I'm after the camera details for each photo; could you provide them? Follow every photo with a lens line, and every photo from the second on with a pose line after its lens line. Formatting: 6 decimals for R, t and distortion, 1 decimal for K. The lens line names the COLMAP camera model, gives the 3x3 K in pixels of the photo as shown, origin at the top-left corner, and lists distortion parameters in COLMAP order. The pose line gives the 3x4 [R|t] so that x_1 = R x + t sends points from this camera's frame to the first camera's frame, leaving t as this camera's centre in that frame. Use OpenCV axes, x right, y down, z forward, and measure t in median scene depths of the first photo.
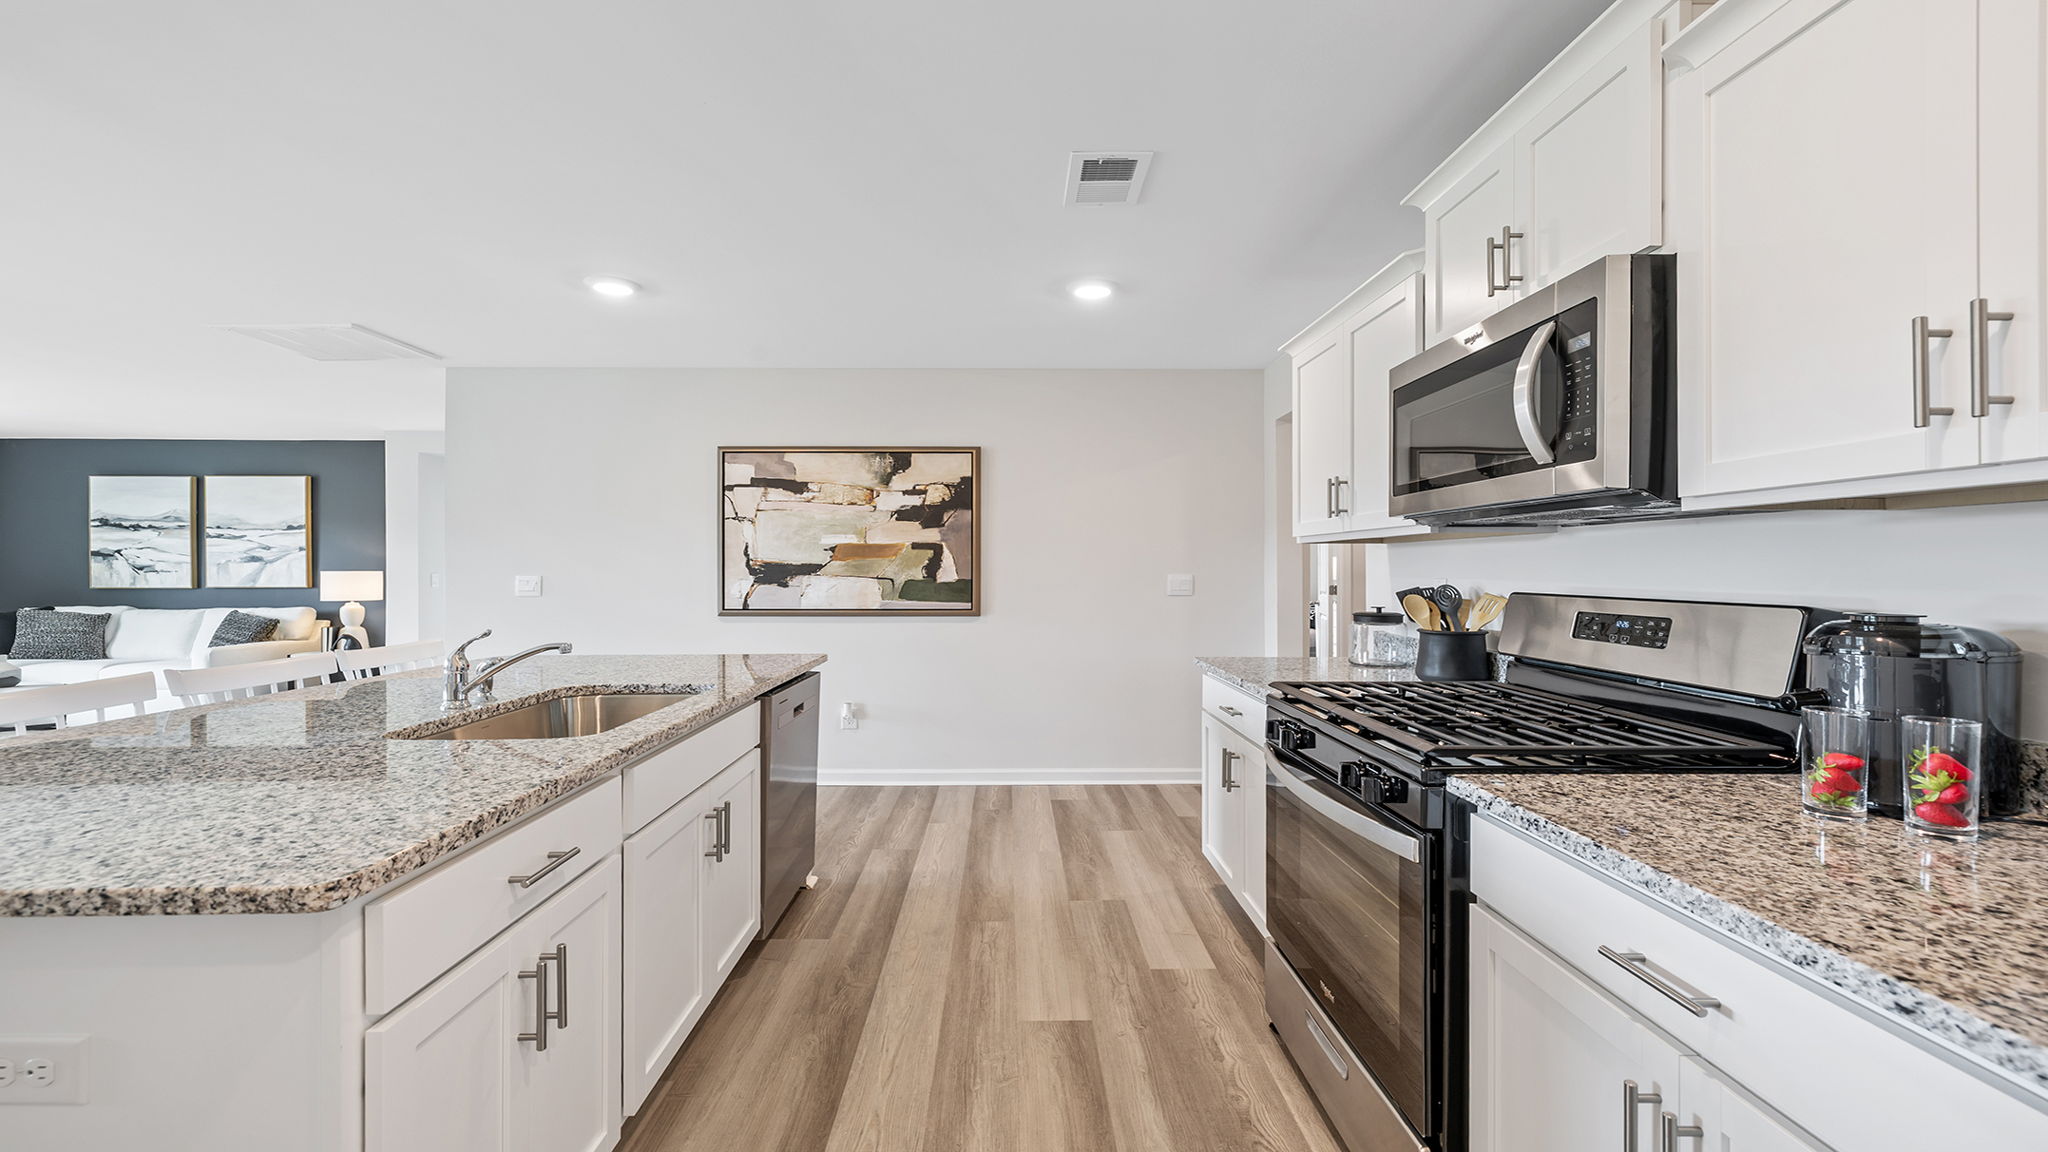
lens RADIAL K [[866.3, 0, 1016.4], [0, 866.3, 565.6], [0, 0, 1]] dist [0.000501, 0.000099]
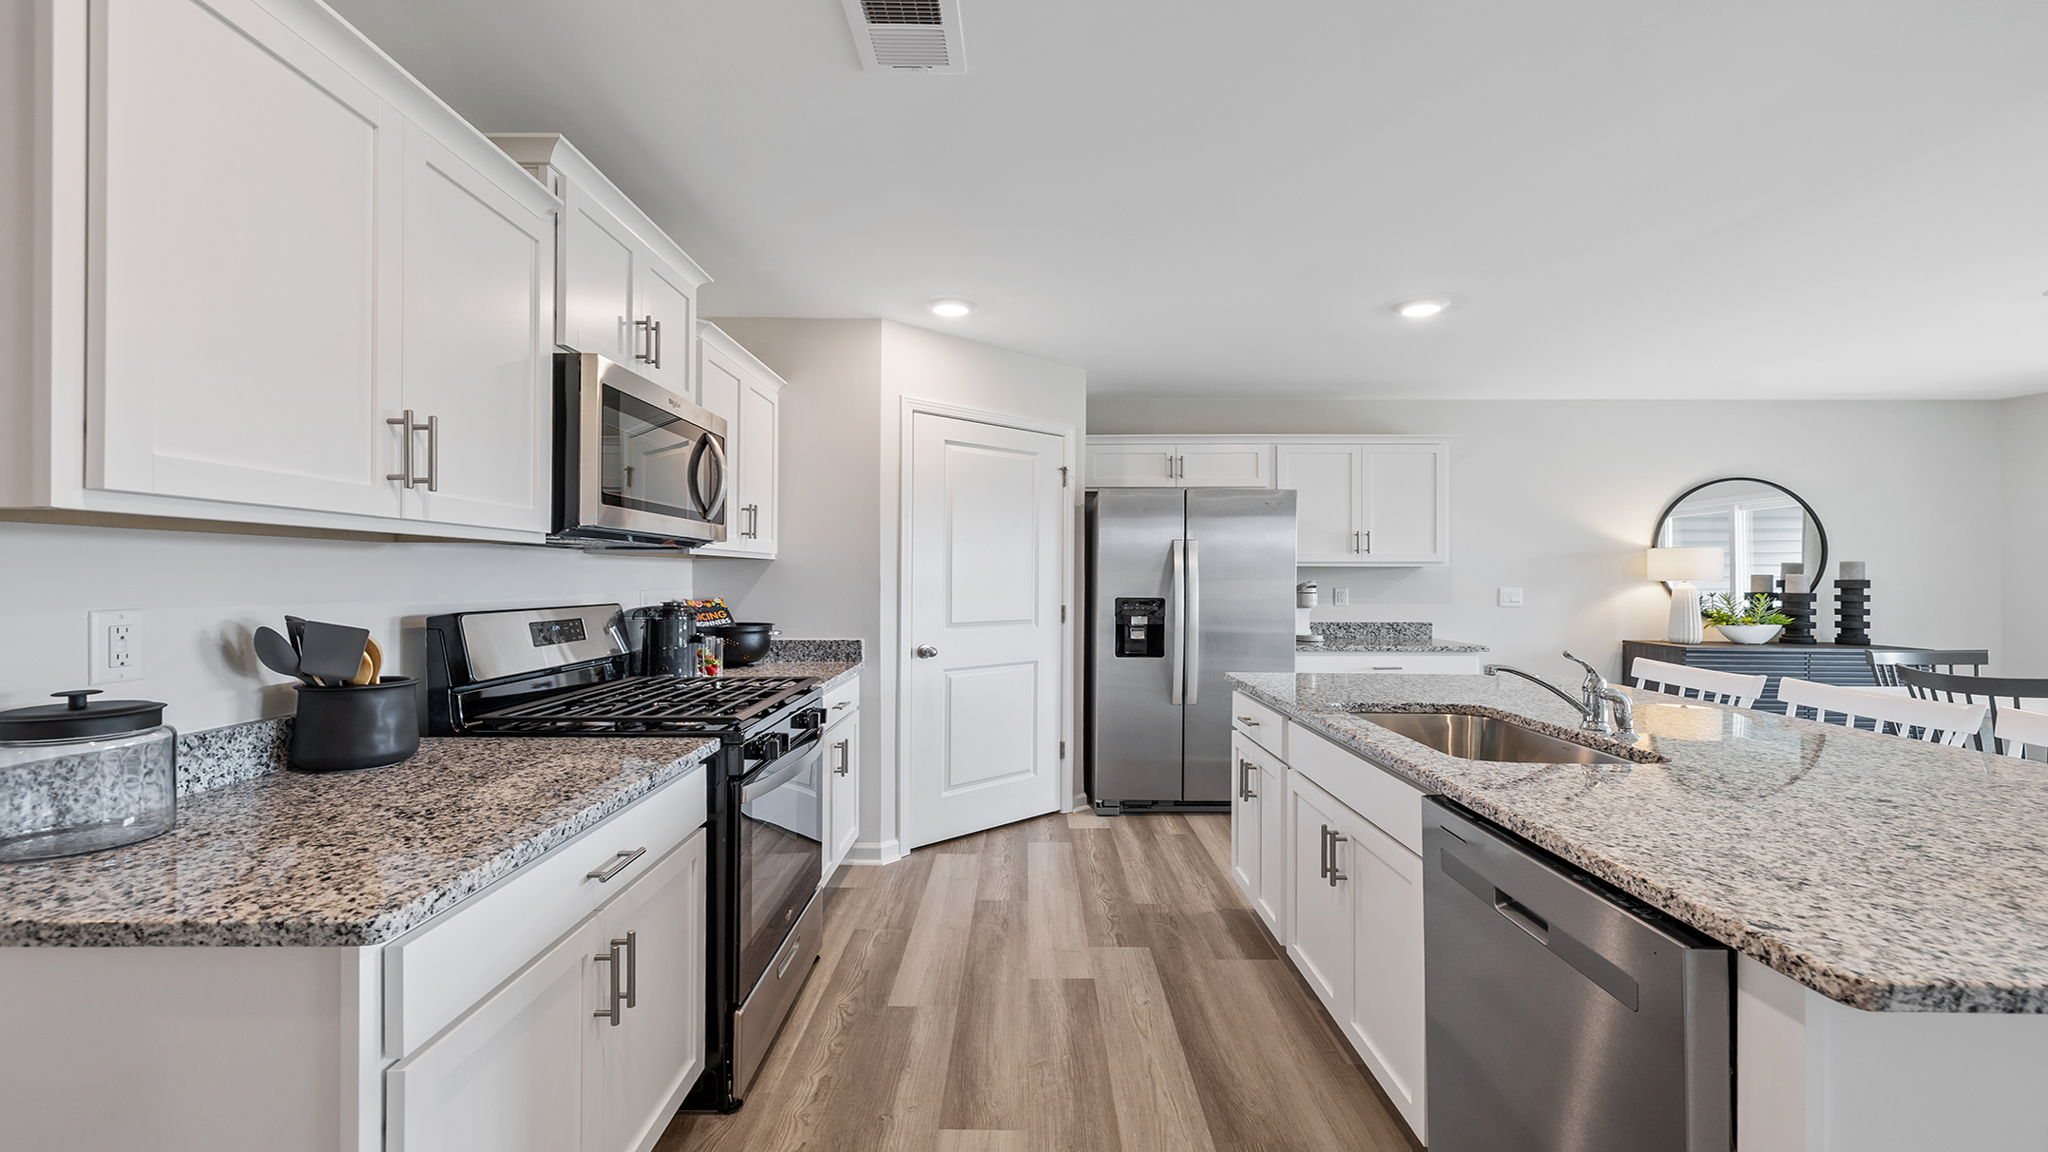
lens RADIAL K [[898.0, 0, 1024.0], [0, 898.0, 576.0], [0, 0, 1]] dist [0.001806, 0.000151]
pose [[-0.999905, -0.002537, 0.013558, -0.001747], [-0.002627, 0.999975, -0.006566, -0.000733], [-0.013541, -0.006601, -0.999887, 0.585134]]
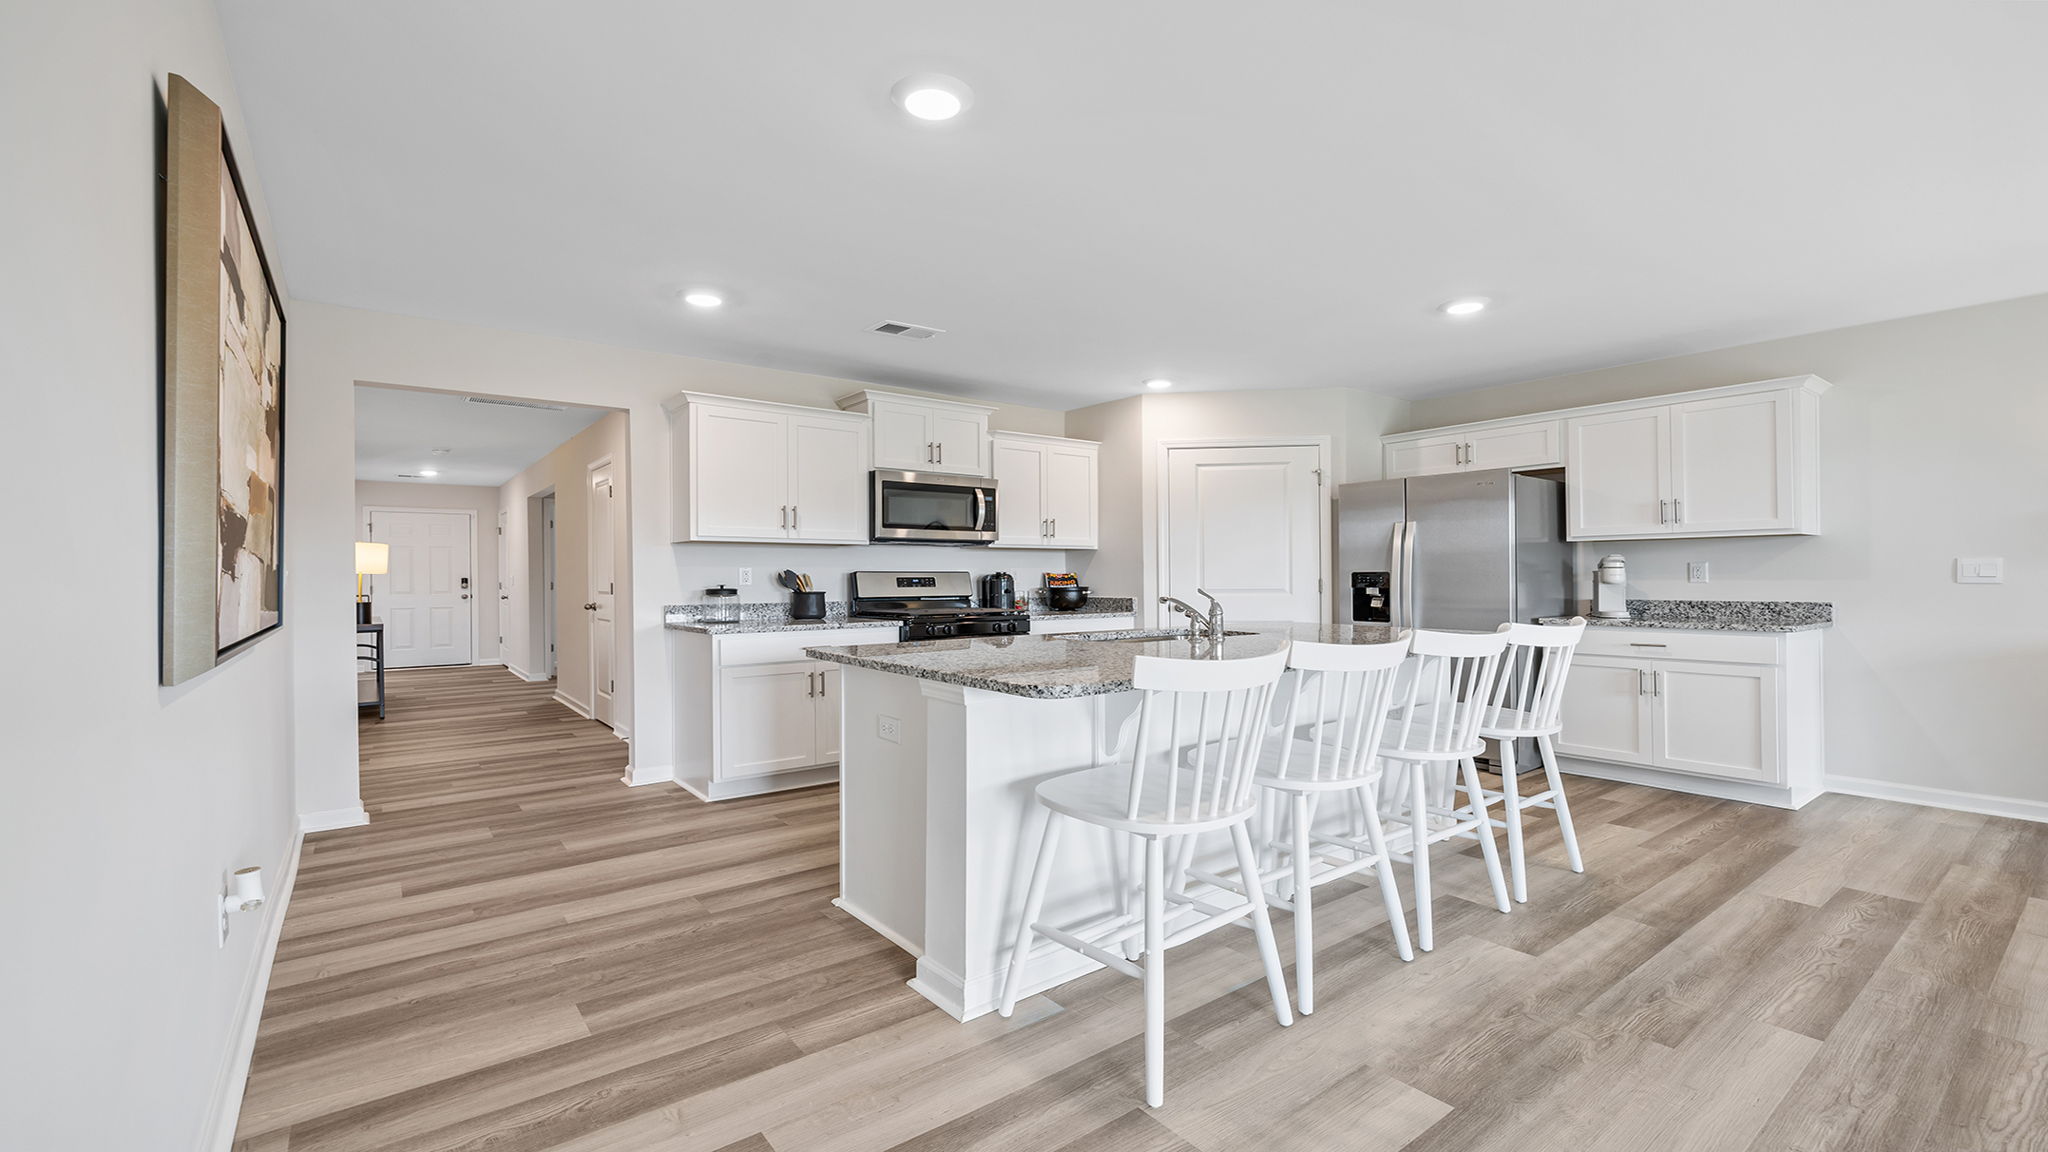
lens RADIAL K [[862.7, 0, 1025.0], [0, 862.7, 580.4], [0, 0, 1]] dist [0.003308, 0.000298]
pose [[-0.594504, 0.000286, 0.804093, -0.478979], [0.000569, 1.000000, 0.000065, 0.016619], [-0.804093, 0.000496, -0.594504, 0.622104]]
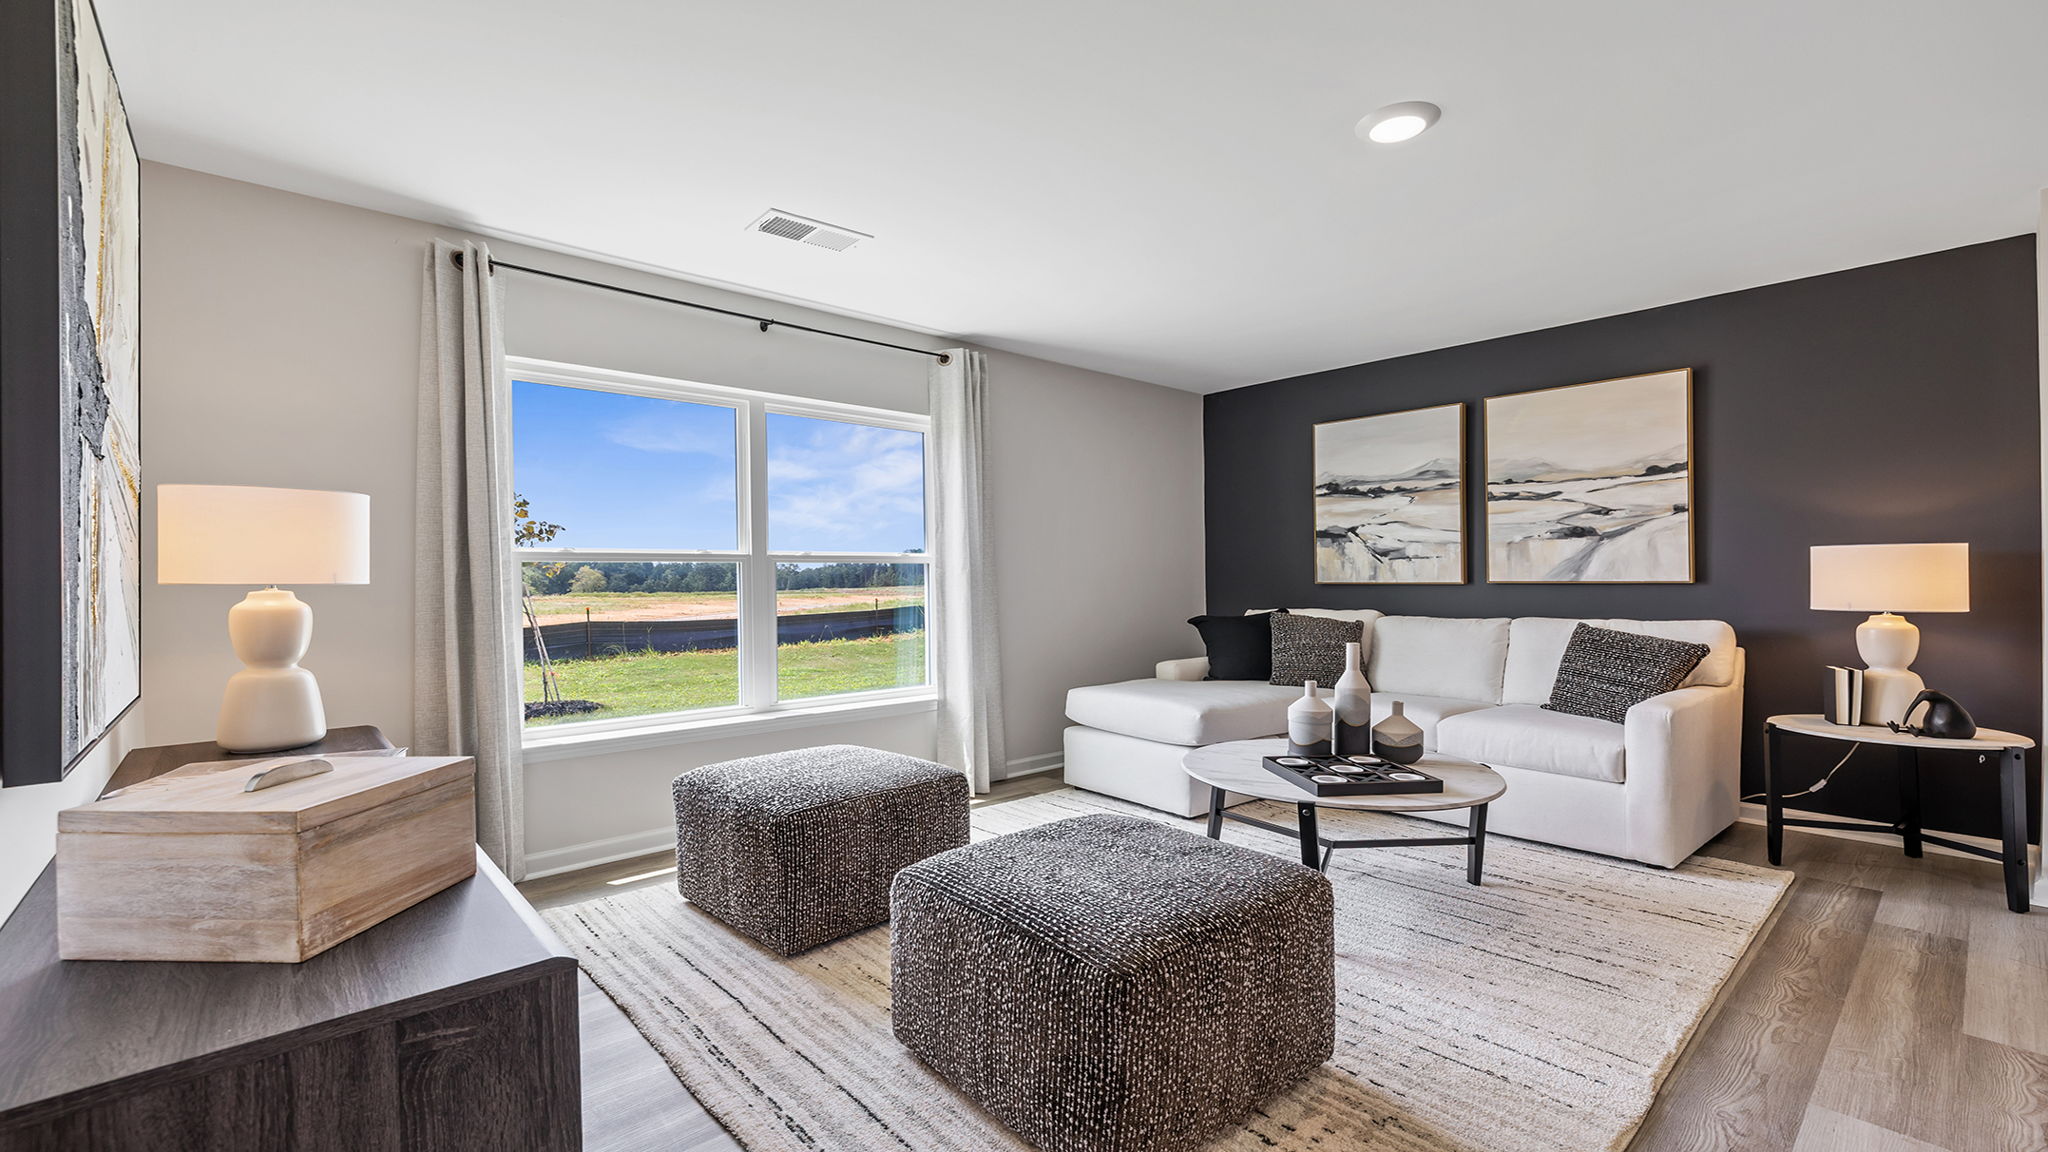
lens RADIAL K [[862.7, 0, 1025.0], [0, 862.7, 580.4], [0, 0, 1]] dist [0.003308, 0.000298]
pose [[0.652057, -0.001721, -0.758168, -0.699105], [0.010438, 0.999923, 0.006708, 0.016644], [0.758098, -0.012288, 0.652025, 0.365475]]
